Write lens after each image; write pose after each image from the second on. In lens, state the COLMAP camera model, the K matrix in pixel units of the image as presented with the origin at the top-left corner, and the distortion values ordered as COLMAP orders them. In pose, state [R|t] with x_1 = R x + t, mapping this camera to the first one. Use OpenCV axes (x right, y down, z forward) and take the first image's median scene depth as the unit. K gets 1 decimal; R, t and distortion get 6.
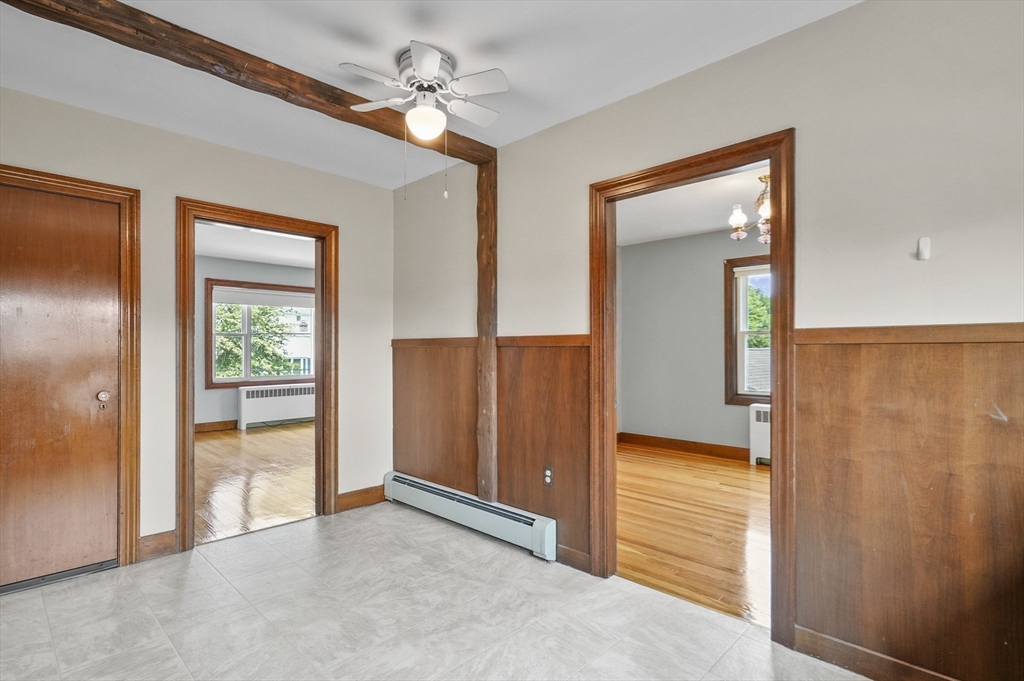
lens RADIAL K [[511.2, 0, 512.7], [0, 511.2, 350.3], [0, 0, 1]] dist [-0.008236, 0.004995]
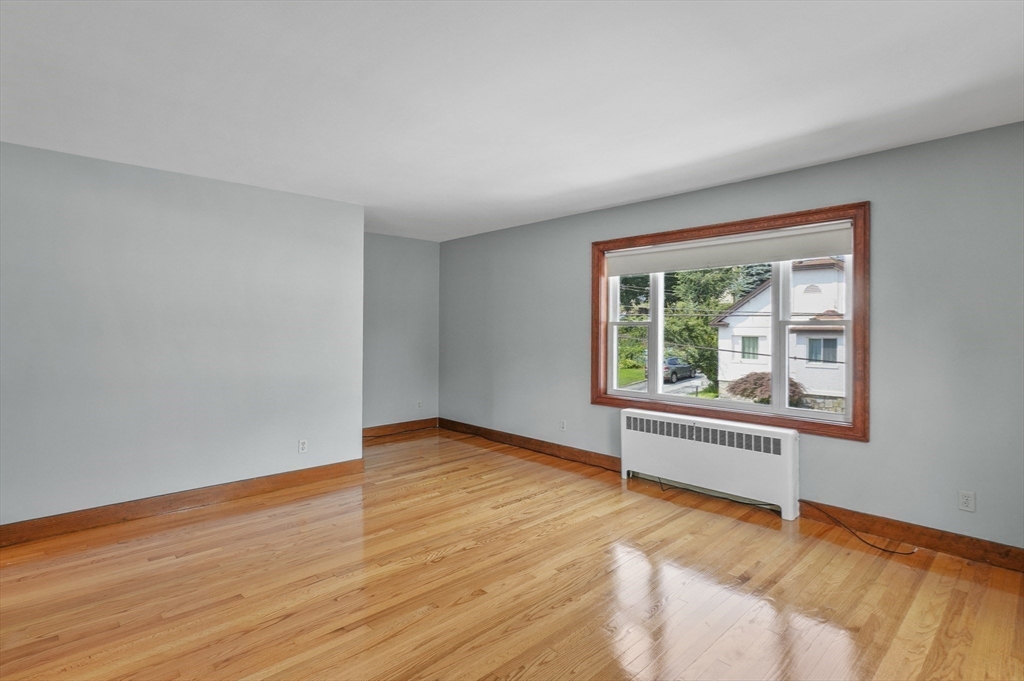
lens RADIAL K [[511.2, 0, 510.8], [0, 511.2, 325.8], [0, 0, 1]] dist [-0.008236, 0.004995]
pose [[-0.052055, -0.010907, -0.998585, 0.084776], [-0.009409, 0.999901, -0.010431, -0.018557], [0.998600, 0.008853, -0.052152, 0.889083]]
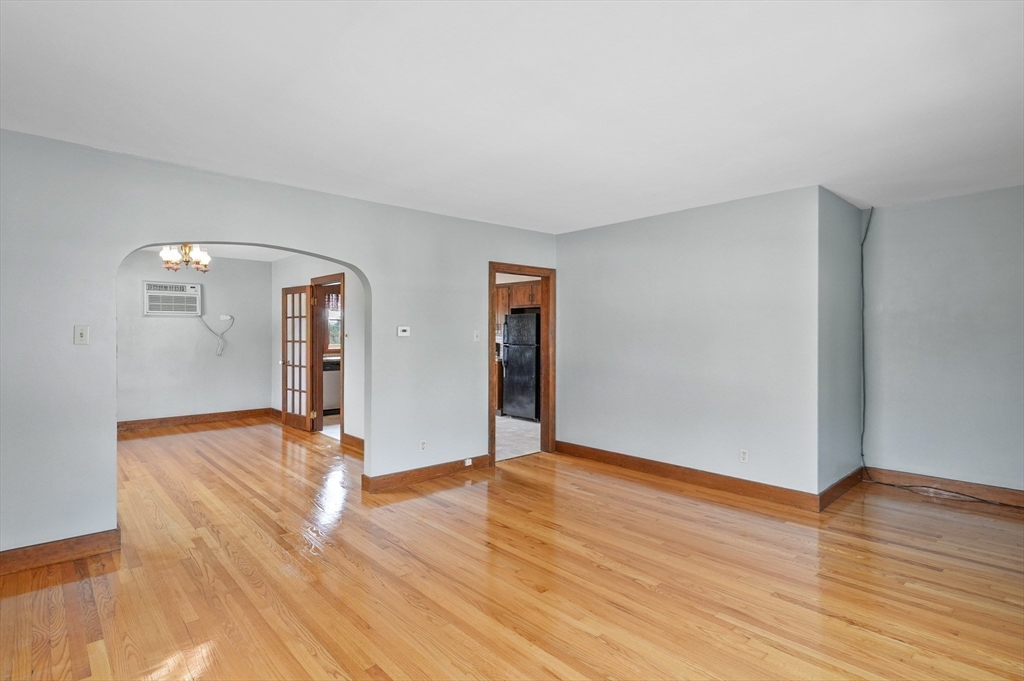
lens RADIAL K [[511.2, 0, 503.2], [0, 511.2, 347.4], [0, 0, 1]] dist [-0.008236, 0.004995]
pose [[-0.997657, -0.011305, 0.067481, -0.257347], [-0.008809, 0.999270, 0.037172, -0.025193], [-0.067852, 0.036491, -0.997028, 1.206907]]
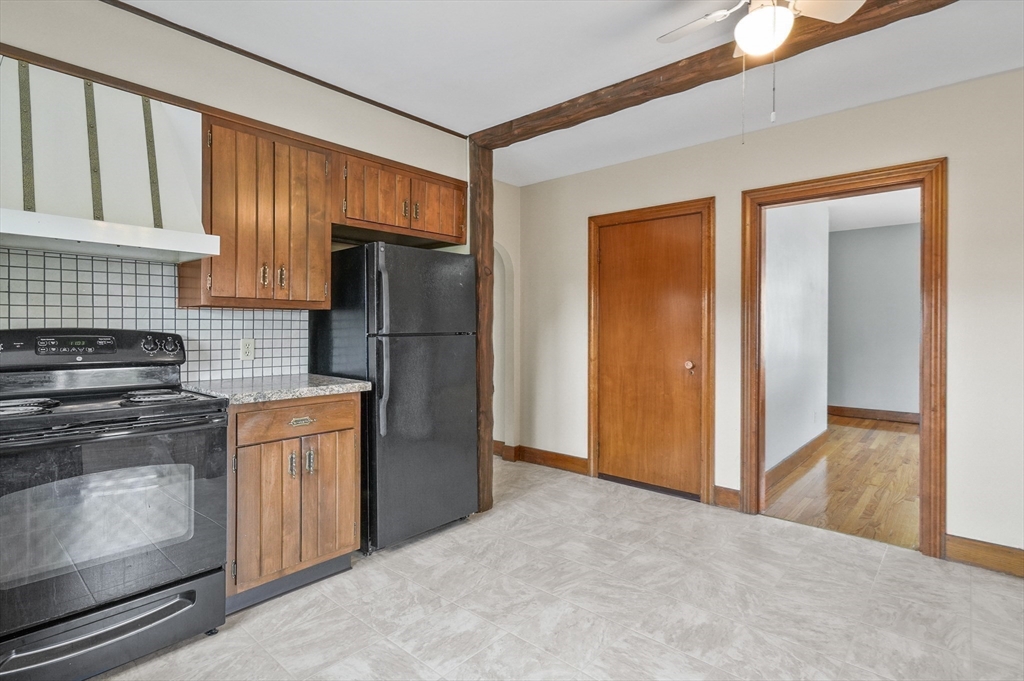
lens RADIAL K [[511.2, 0, 499.5], [0, 511.2, 328.1], [0, 0, 1]] dist [-0.008236, 0.004995]
pose [[0.025793, 0.003571, -0.999661, 0.156339], [-0.009439, 0.999950, 0.003329, -0.000841], [0.999623, 0.009350, 0.025826, 0.158384]]
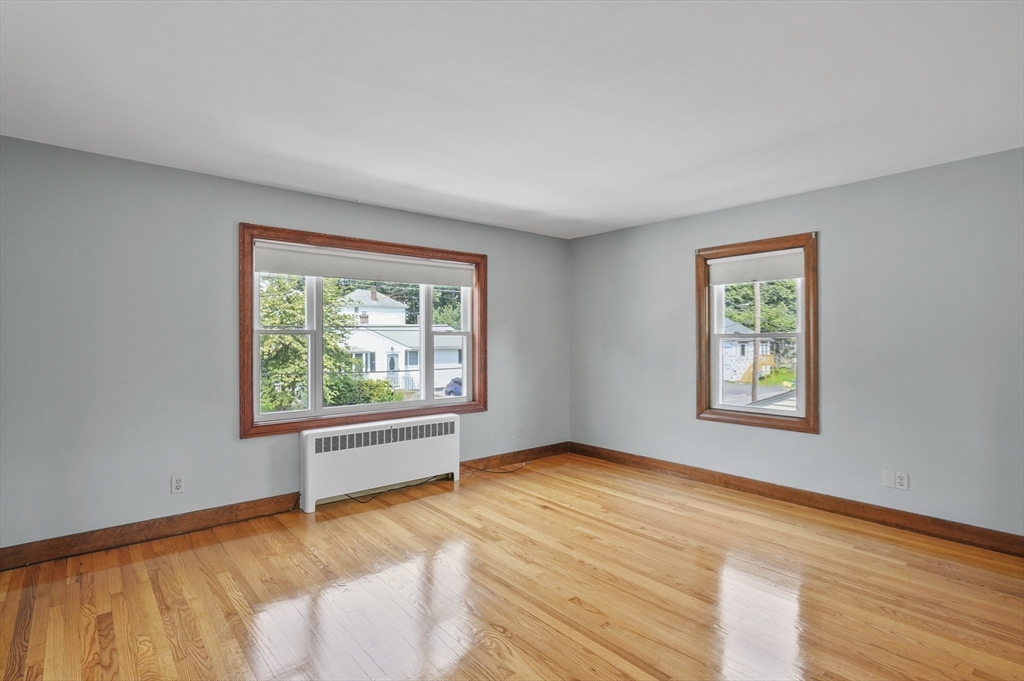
lens RADIAL K [[511.2, 0, 506.3], [0, 511.2, 337.0], [0, 0, 1]] dist [-0.008236, 0.004995]
pose [[0.994494, -0.006917, -0.104562, -0.271644], [0.006194, 0.999955, -0.007240, -0.018912], [0.104607, 0.006552, 0.994492, 0.498542]]
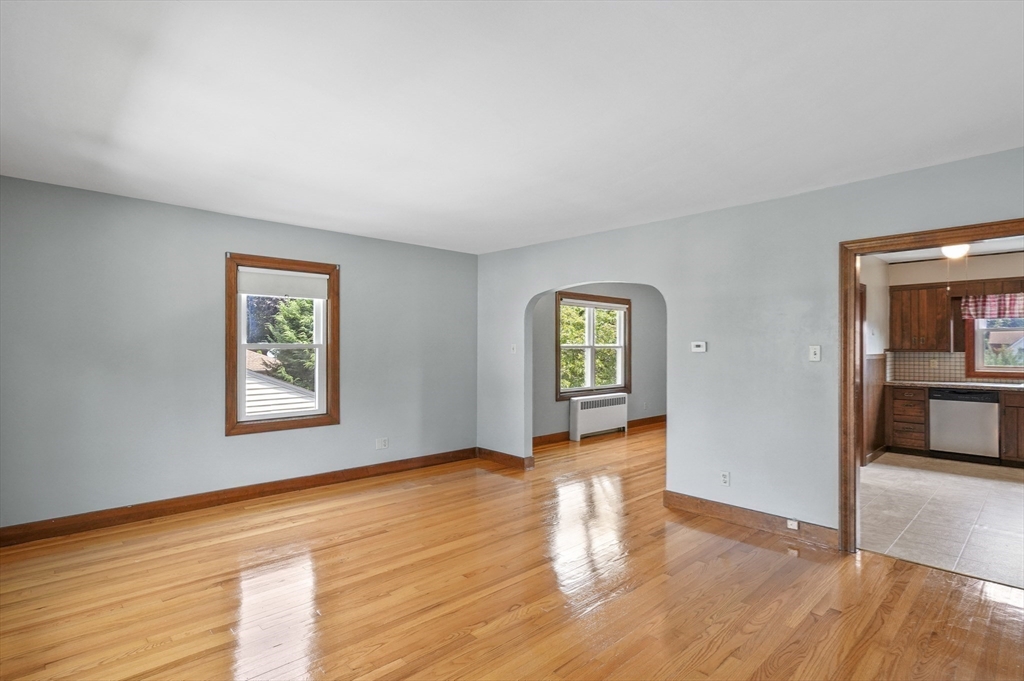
lens RADIAL K [[511.2, 0, 511.6], [0, 511.2, 343.2], [0, 0, 1]] dist [-0.008236, 0.004995]
pose [[0.037992, 0.001420, 0.999277, -0.666231], [0.004358, 0.999989, -0.001587, -0.024408], [-0.999269, 0.004415, 0.037985, 0.800921]]
